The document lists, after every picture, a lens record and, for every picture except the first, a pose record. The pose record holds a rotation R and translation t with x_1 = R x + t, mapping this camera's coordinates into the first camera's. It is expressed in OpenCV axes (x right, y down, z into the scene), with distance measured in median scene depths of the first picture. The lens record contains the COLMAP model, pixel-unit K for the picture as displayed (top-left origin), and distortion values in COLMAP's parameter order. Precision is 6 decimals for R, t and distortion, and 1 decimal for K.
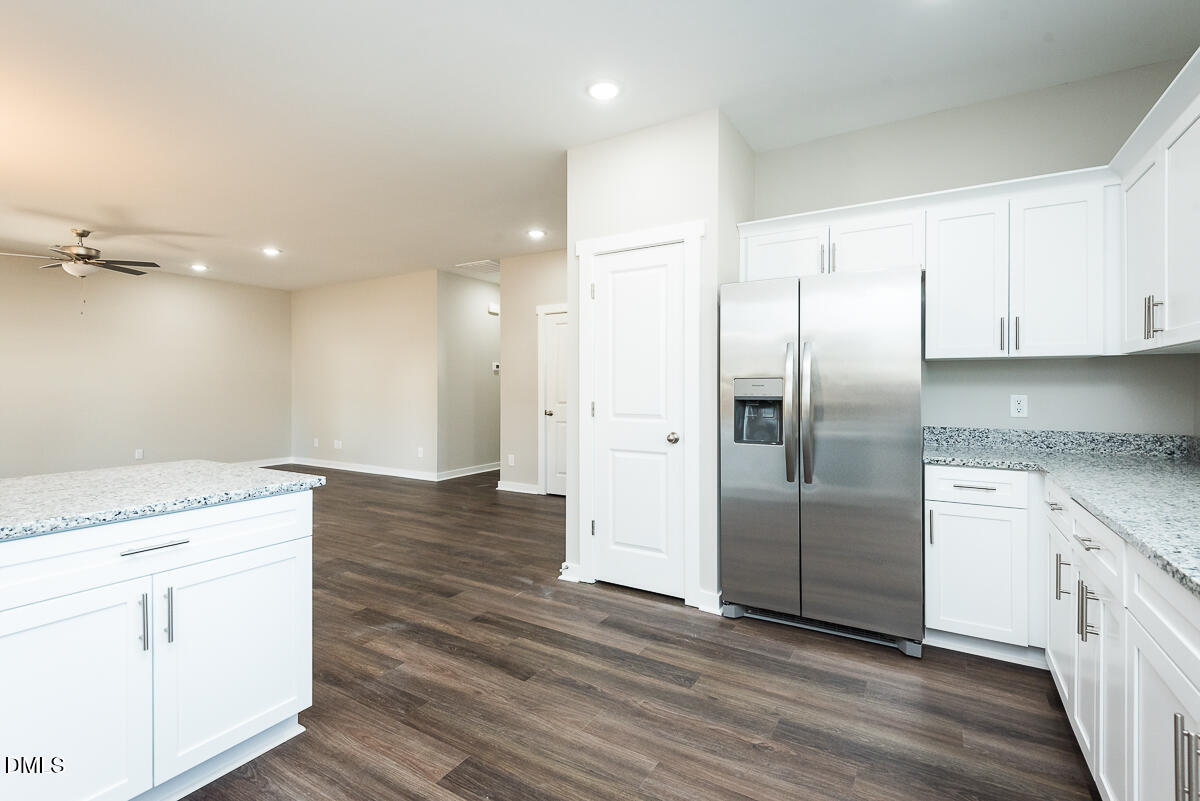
lens RADIAL K [[549.5, 0, 597.3], [0, 549.5, 398.3], [0, 0, 1]] dist [0.040789, -0.018862]
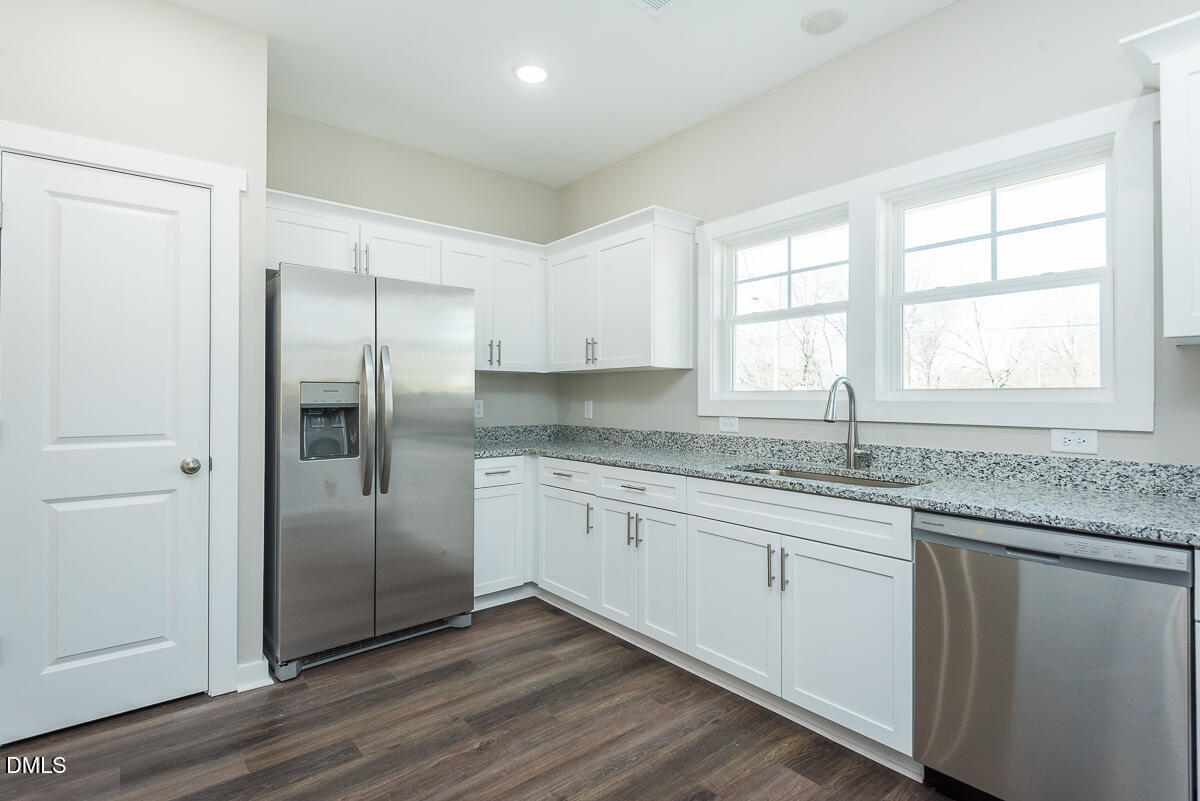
lens RADIAL K [[586.0, 0, 602.5], [0, 586.0, 391.1], [0, 0, 1]] dist [0.004035, -0.000652]
pose [[0.324826, 0.008871, 0.945732, -0.496990], [0.022027, 0.999614, -0.016942, 0.002292], [-0.945517, 0.026335, 0.324505, 0.330274]]
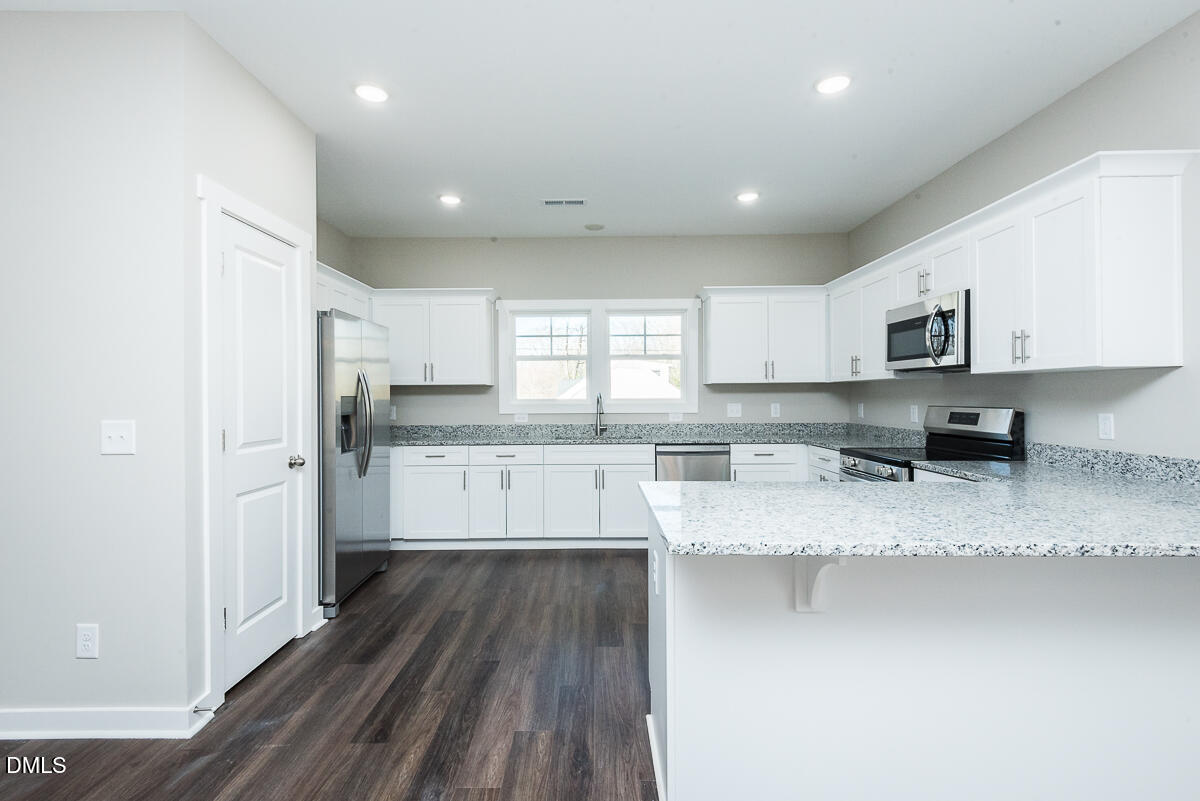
lens RADIAL K [[549.5, 0, 597.3], [0, 549.5, 398.3], [0, 0, 1]] dist [0.040789, -0.018862]
pose [[-0.525367, 0.000149, 0.850876, -1.128310], [0.026865, 0.999504, 0.016413, -0.043088], [-0.850452, 0.031482, -0.525110, 1.315720]]
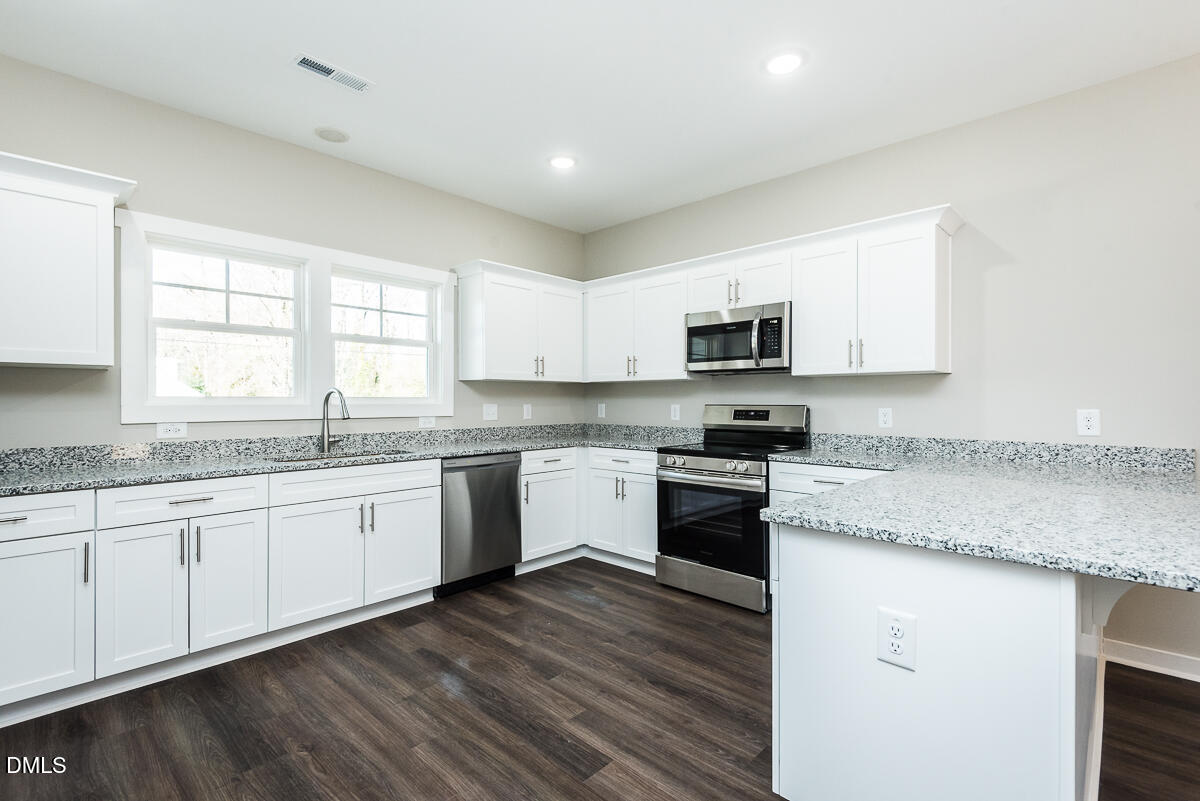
lens RADIAL K [[549.5, 0, 597.3], [0, 549.5, 398.3], [0, 0, 1]] dist [0.040789, -0.018862]
pose [[-0.977953, 0.001394, 0.208822, -0.338845], [0.005733, 0.999780, 0.020174, -0.027763], [-0.208748, 0.020926, -0.977746, 1.432673]]
